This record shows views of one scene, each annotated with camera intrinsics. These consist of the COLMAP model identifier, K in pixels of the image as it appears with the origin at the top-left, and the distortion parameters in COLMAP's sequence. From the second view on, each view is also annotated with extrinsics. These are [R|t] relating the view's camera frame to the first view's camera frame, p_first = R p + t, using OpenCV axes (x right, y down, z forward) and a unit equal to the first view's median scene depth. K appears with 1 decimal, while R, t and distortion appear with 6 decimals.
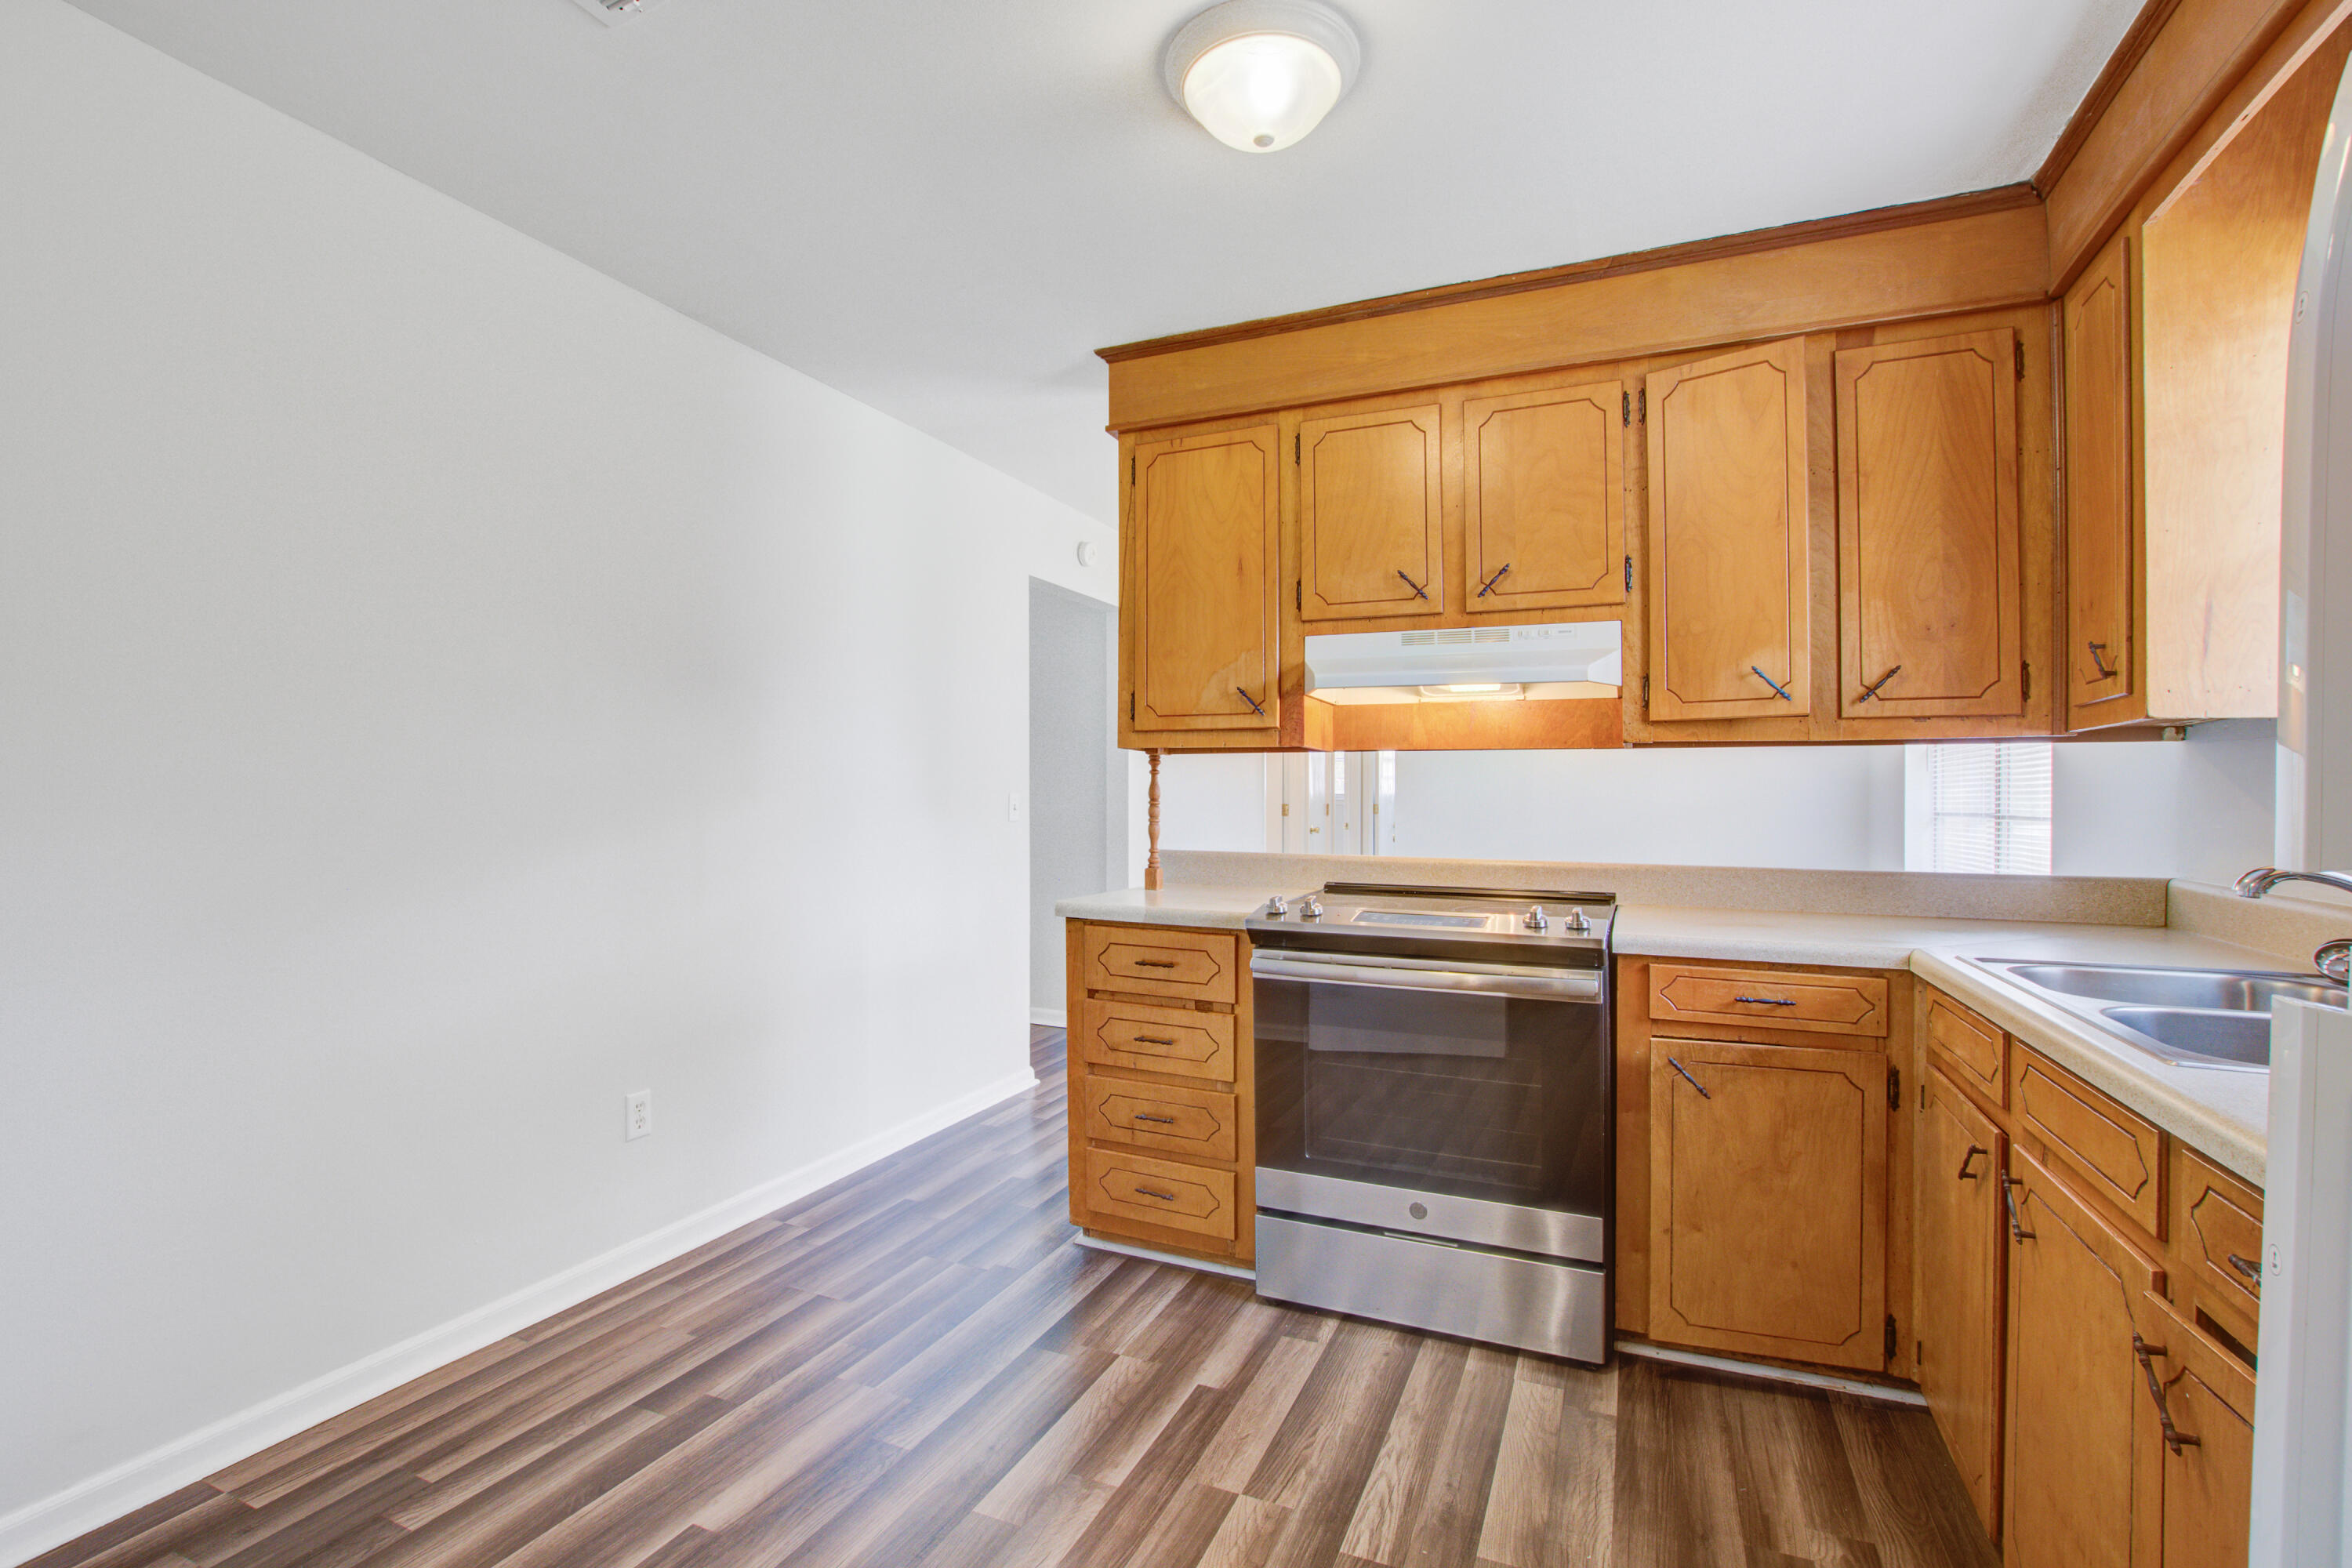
lens RADIAL K [[1080.3, 0, 1197.8], [0, 1080.3, 800.7], [0, 0, 1]] dist [-0.020551, 0.000472]
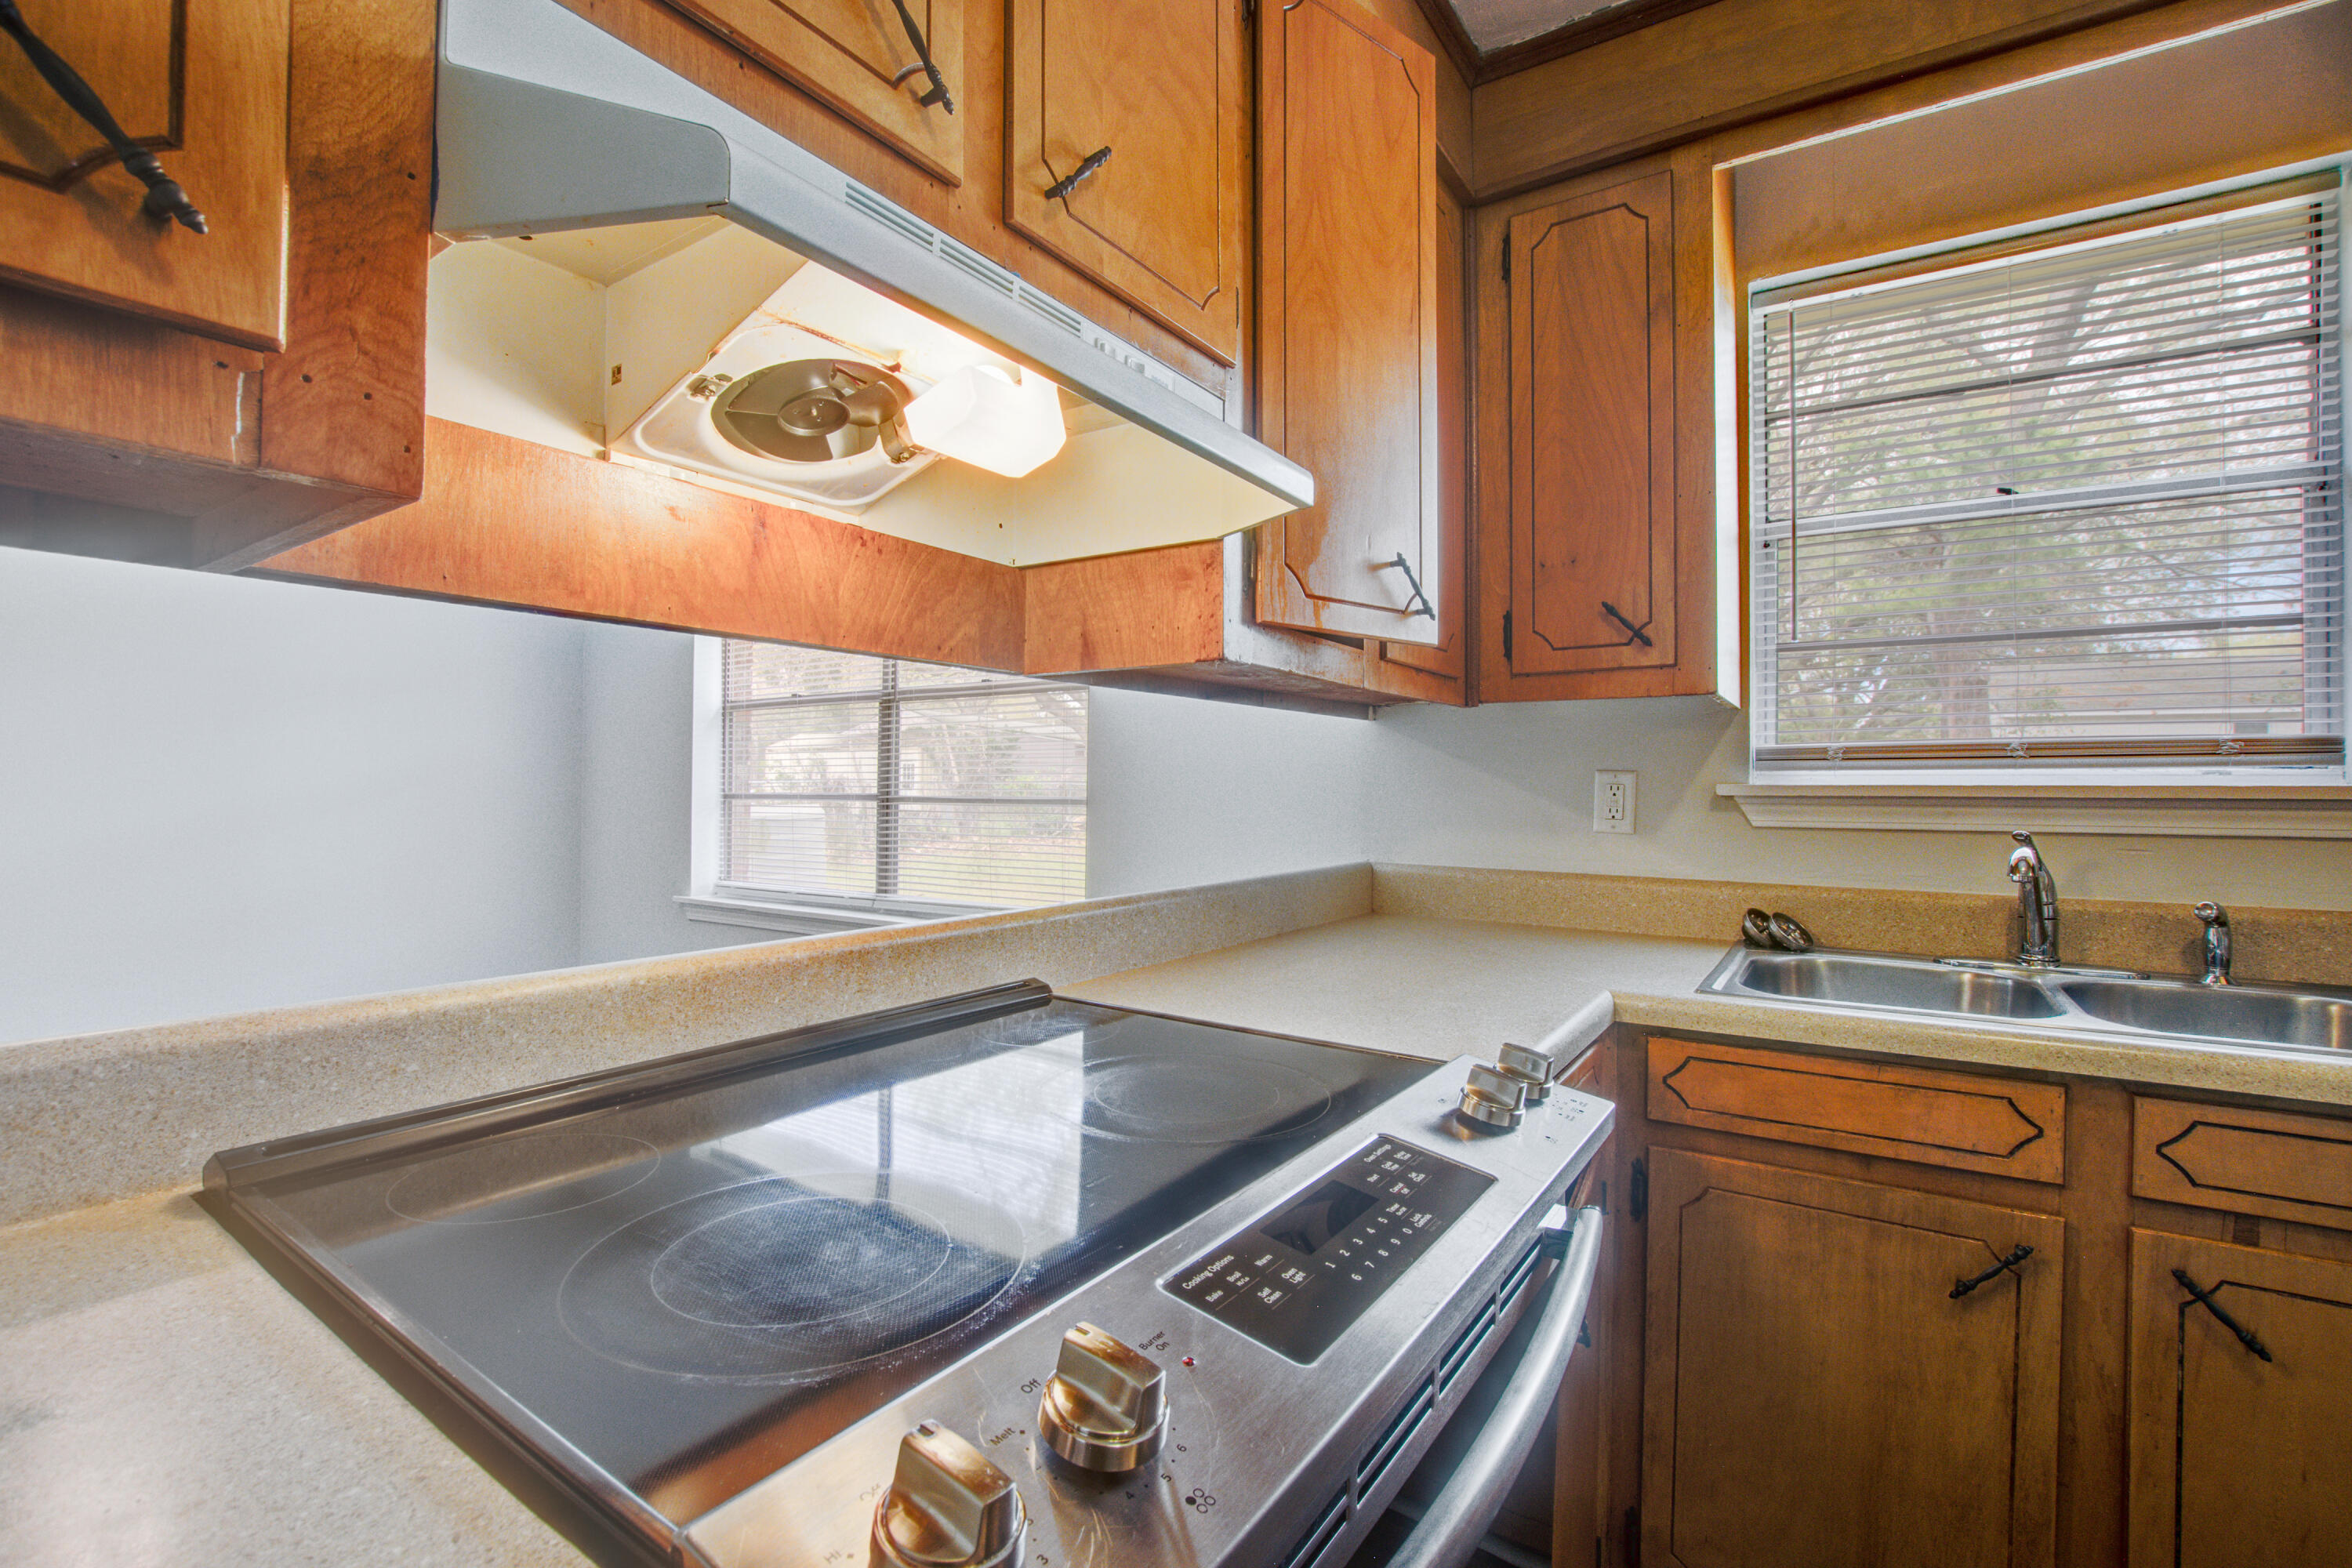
lens RADIAL K [[1041.8, 0, 1180.1], [0, 1041.8, 781.2], [0, 0, 1]] dist [-0.026289, 0.000922]
pose [[0.181861, 0.001891, 0.983322, -0.056132], [0.004648, 0.999985, -0.002782, 0.000235], [-0.983313, 0.005076, 0.181849, 0.889321]]
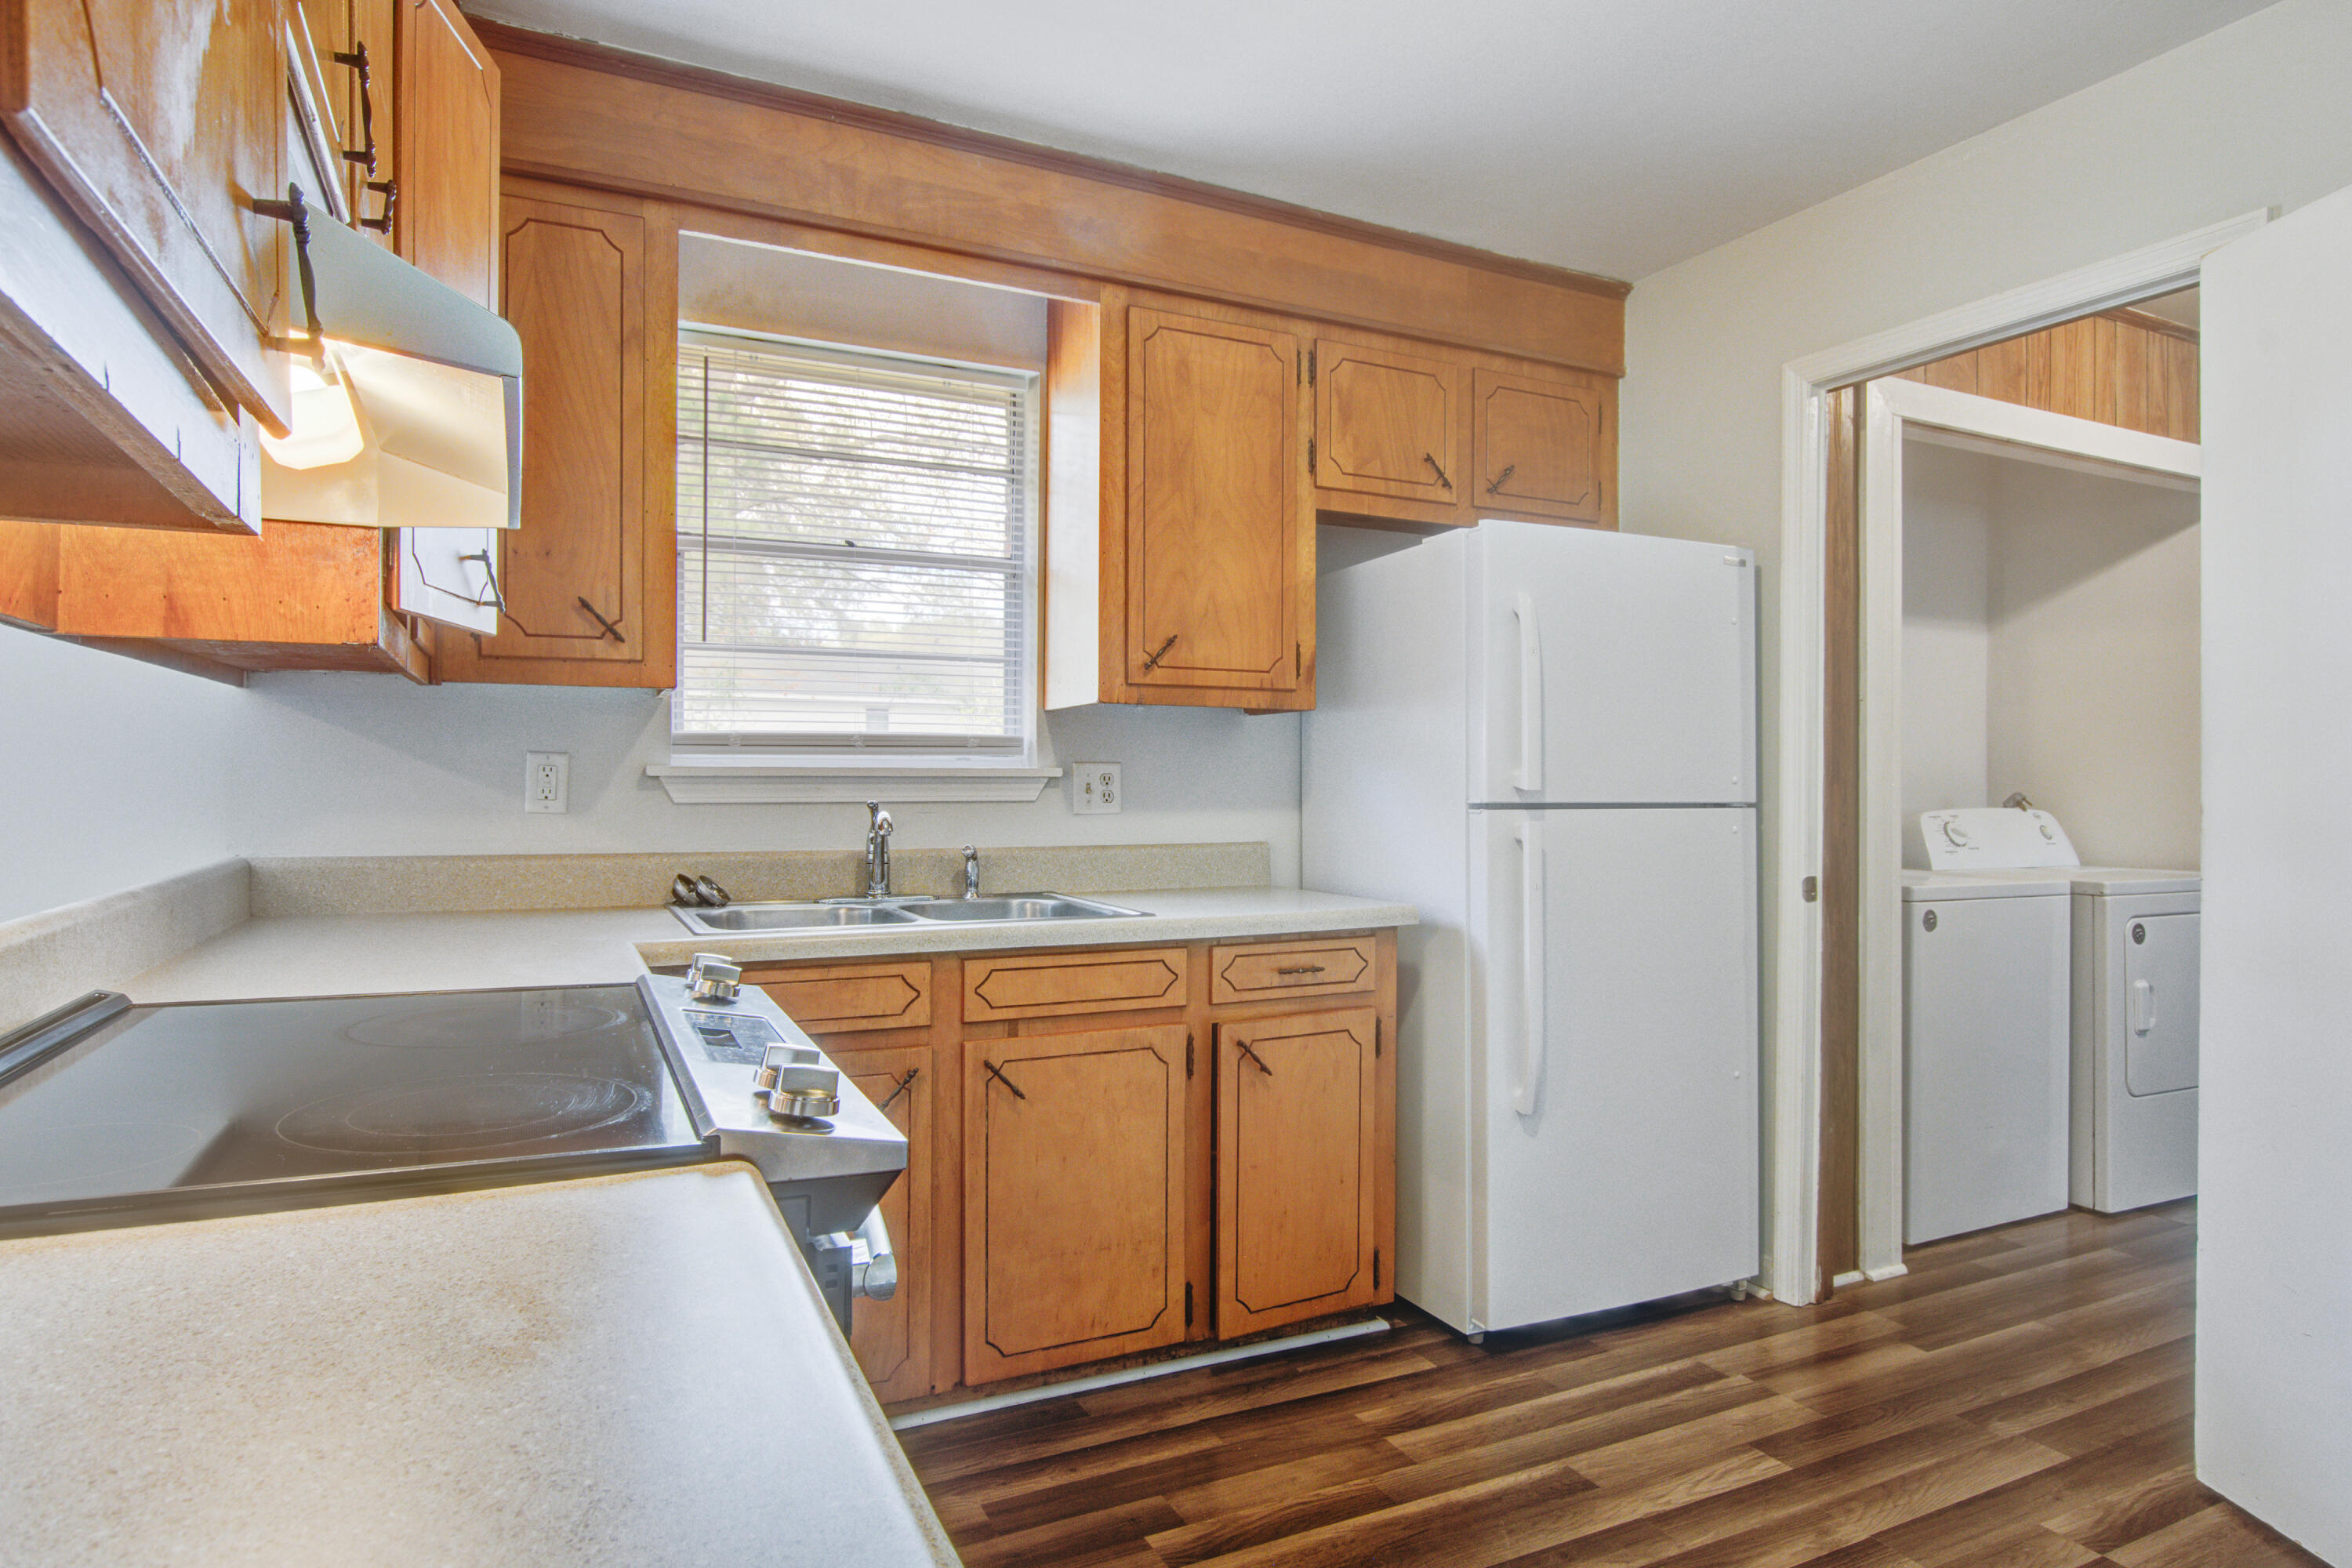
lens RADIAL K [[1326.0, 0, 1174.7], [0, 1326.0, 780.5], [0, 0, 1]] dist [-0.021492, 0.002393]
pose [[-0.756872, -0.011453, 0.653463, -0.254124], [-0.002605, 0.999891, 0.014507, -0.002327], [-0.653558, 0.009277, -0.756819, 1.154385]]
